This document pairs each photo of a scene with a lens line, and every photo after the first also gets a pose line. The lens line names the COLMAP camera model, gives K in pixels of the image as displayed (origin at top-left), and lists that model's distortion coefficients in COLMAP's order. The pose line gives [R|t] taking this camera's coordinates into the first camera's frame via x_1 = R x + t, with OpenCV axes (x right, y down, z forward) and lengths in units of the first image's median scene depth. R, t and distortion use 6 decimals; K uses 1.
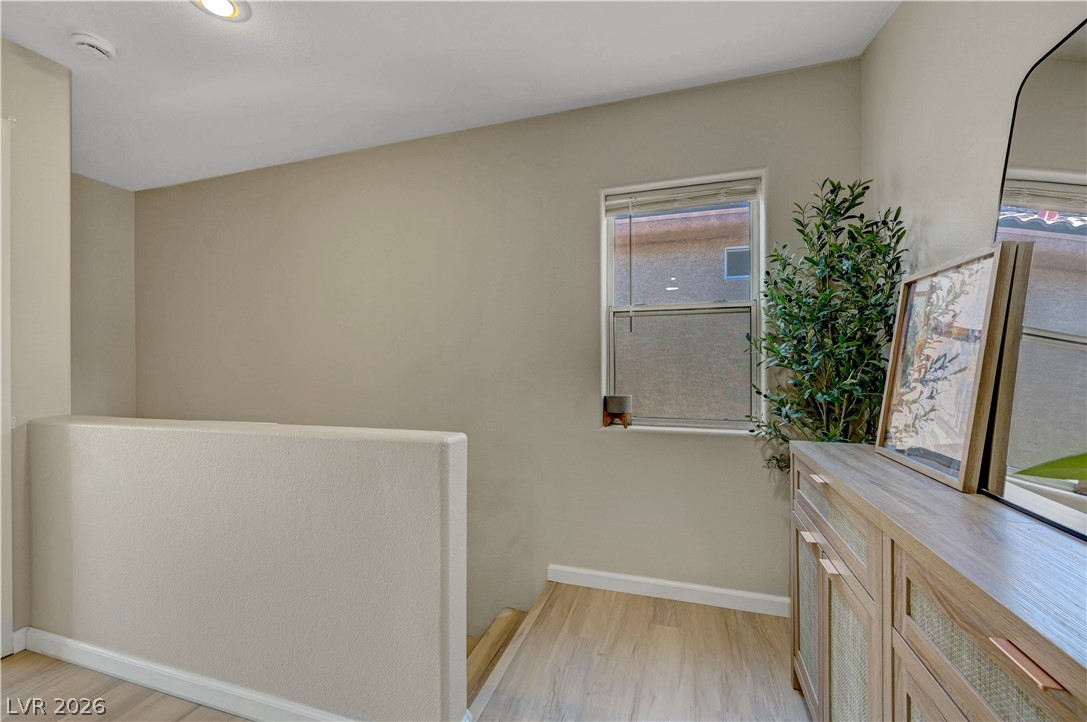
lens RADIAL K [[424.2, 0, 545.3], [0, 424.2, 364.8], [0, 0, 1]] dist [-0.000841, -0.000033]
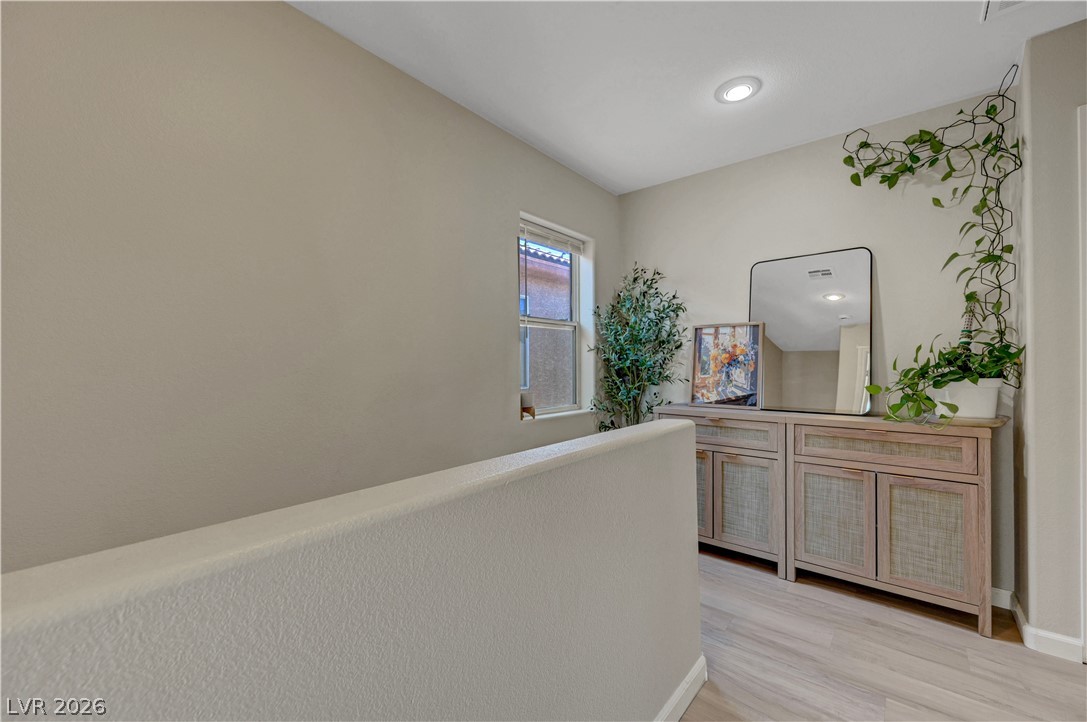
lens RADIAL K [[442.8, 0, 538.8], [0, 442.8, 361.3], [0, 0, 1]] dist [-0.000695, -0.000056]
pose [[0.395351, 0.011937, 0.918452, -1.009090], [0.003140, 0.999892, -0.014348, 0.007880], [-0.918525, 0.008557, 0.395271, 0.529161]]
